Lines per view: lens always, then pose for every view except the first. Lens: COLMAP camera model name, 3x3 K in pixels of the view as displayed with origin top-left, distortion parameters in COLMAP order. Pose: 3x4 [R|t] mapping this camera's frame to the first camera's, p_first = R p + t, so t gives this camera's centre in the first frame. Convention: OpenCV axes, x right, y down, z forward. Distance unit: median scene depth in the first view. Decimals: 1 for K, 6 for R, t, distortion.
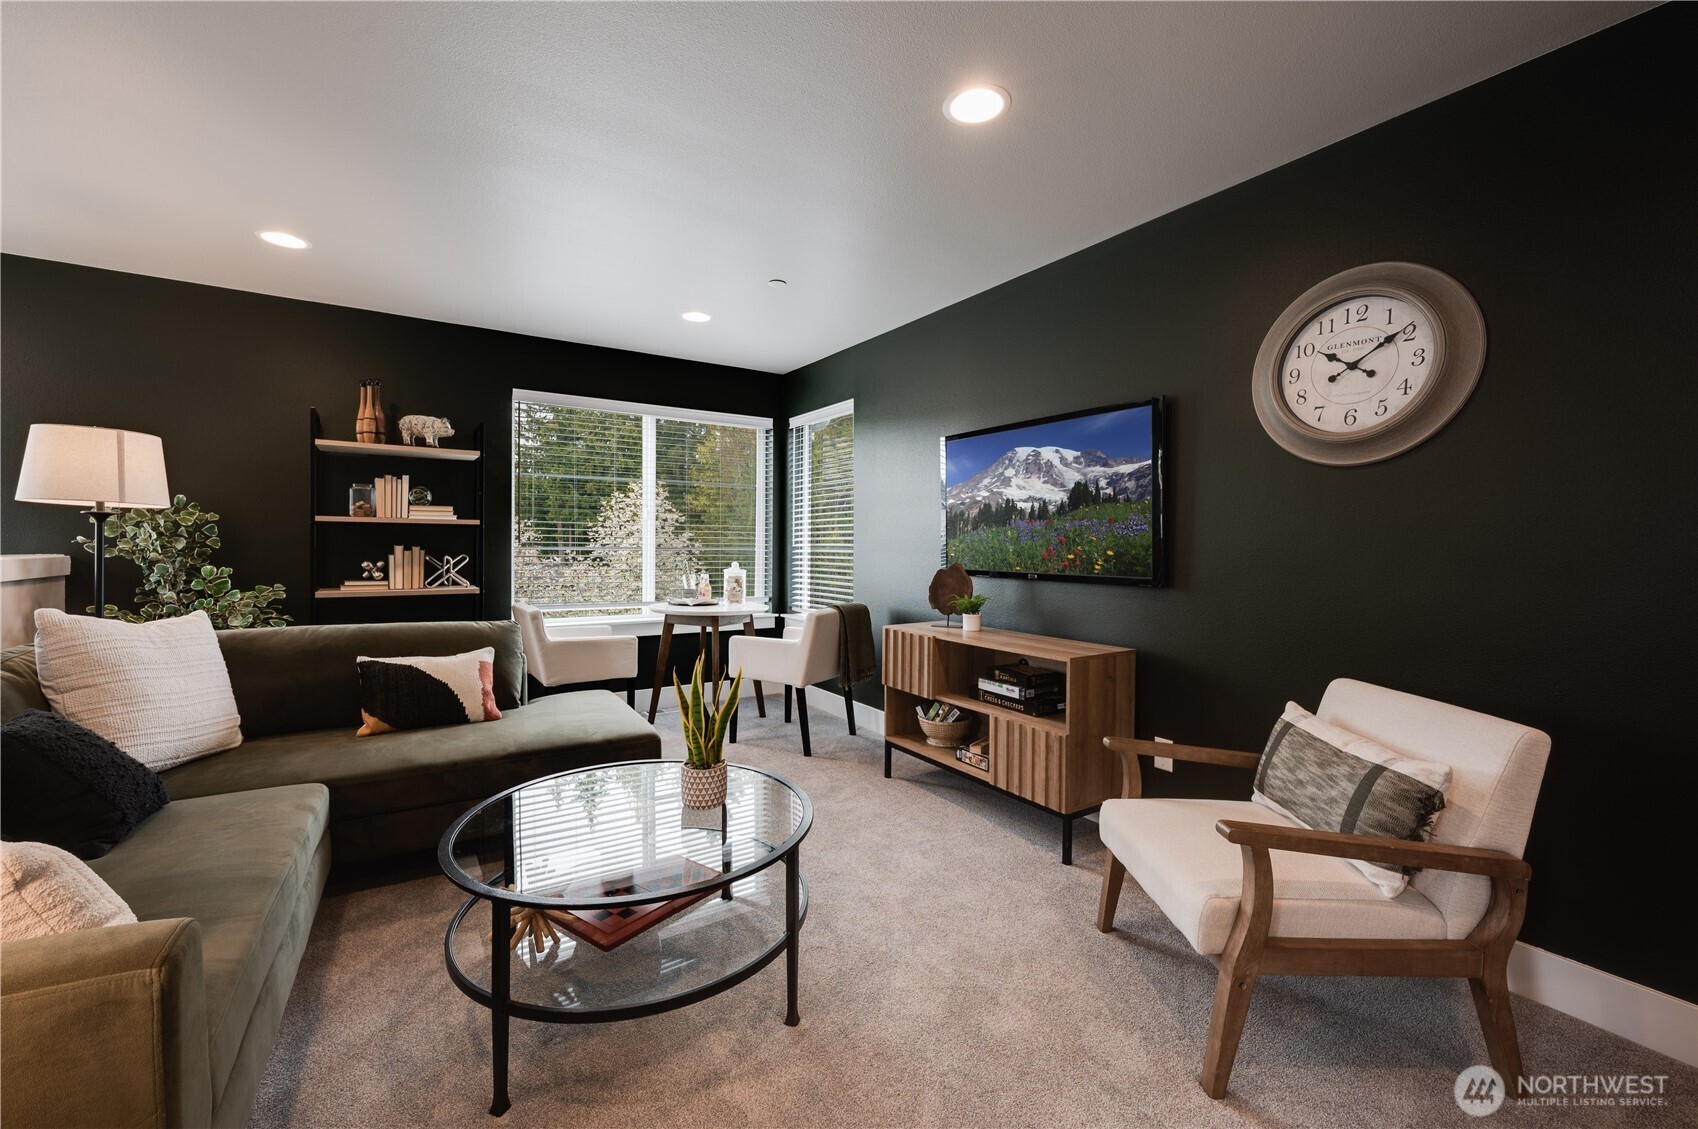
lens RADIAL K [[685.7, 0, 854.1], [0, 685.7, 558.6], [0, 0, 1]] dist [0.001442, 0.000052]
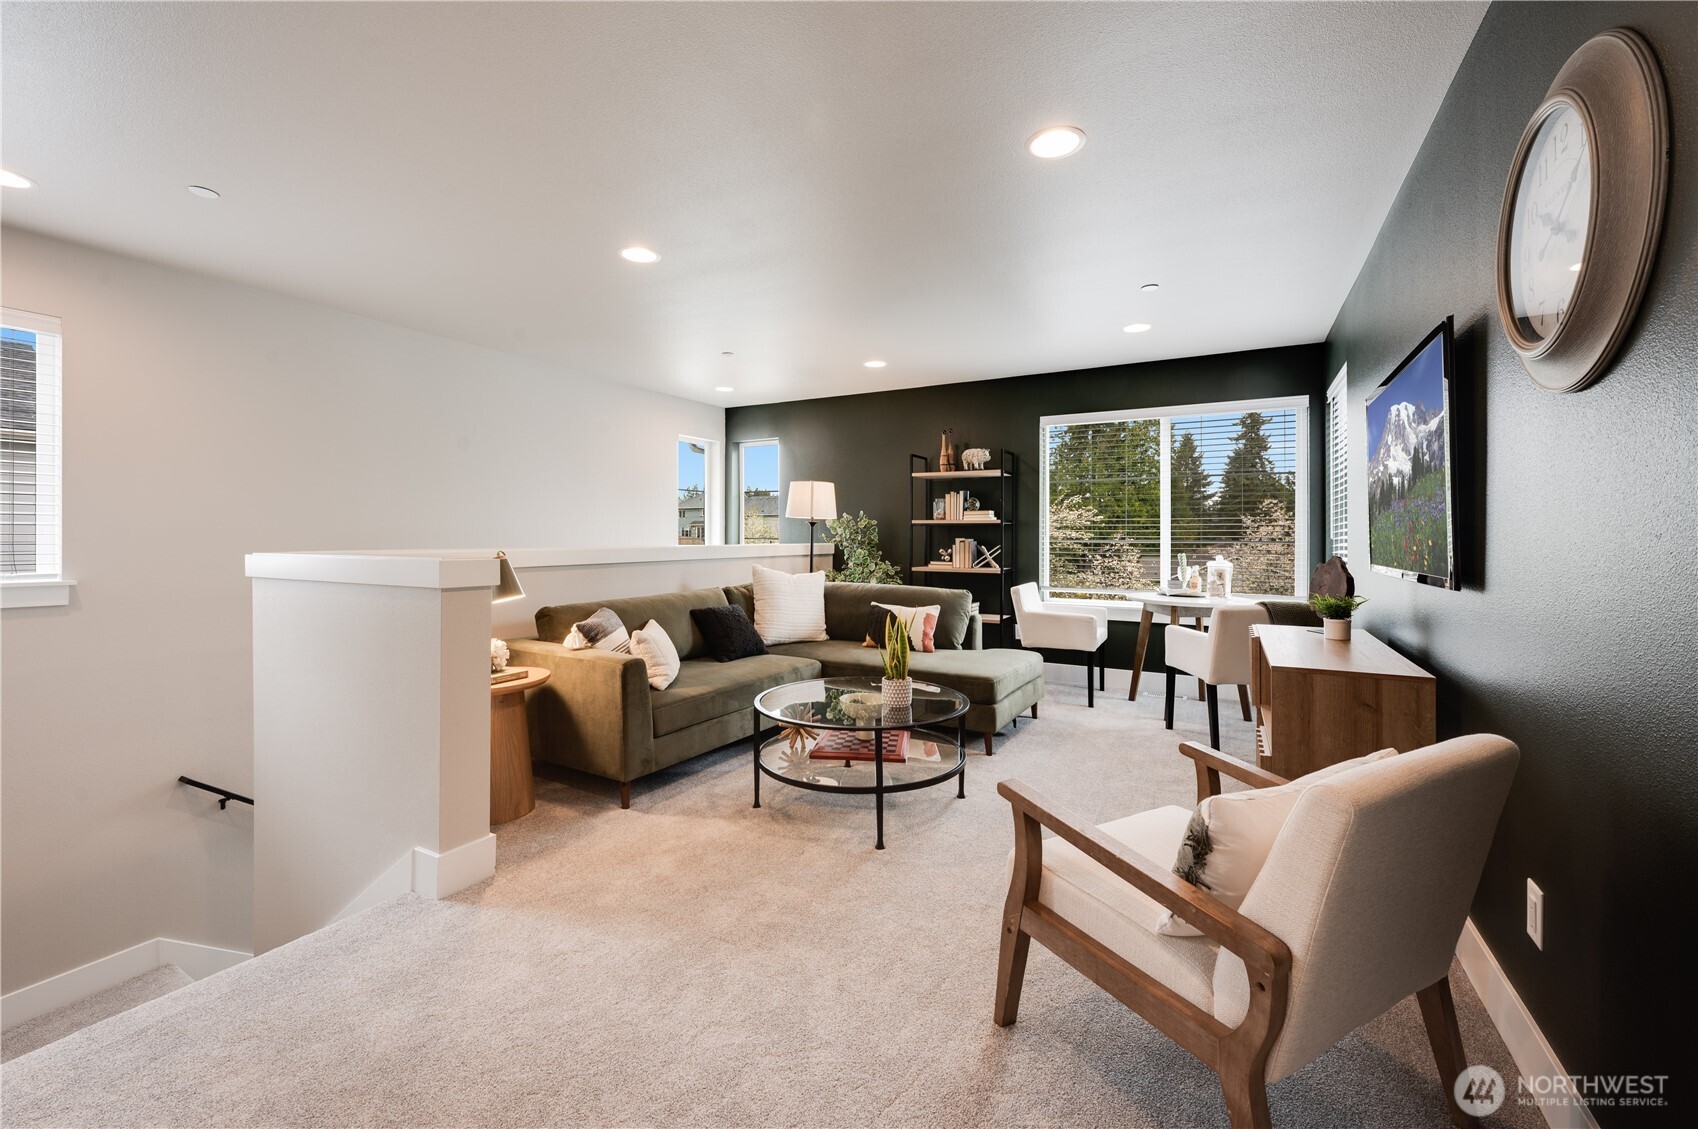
lens RADIAL K [[685.7, 0, 856.4], [0, 685.7, 548.8], [0, 0, 1]] dist [0.001442, 0.000052]
pose [[0.478554, 0.009435, -0.878007, 0.533555], [-0.019029, 0.999819, 0.000373, 0.006417], [0.877852, 0.016529, 0.478647, 0.096657]]
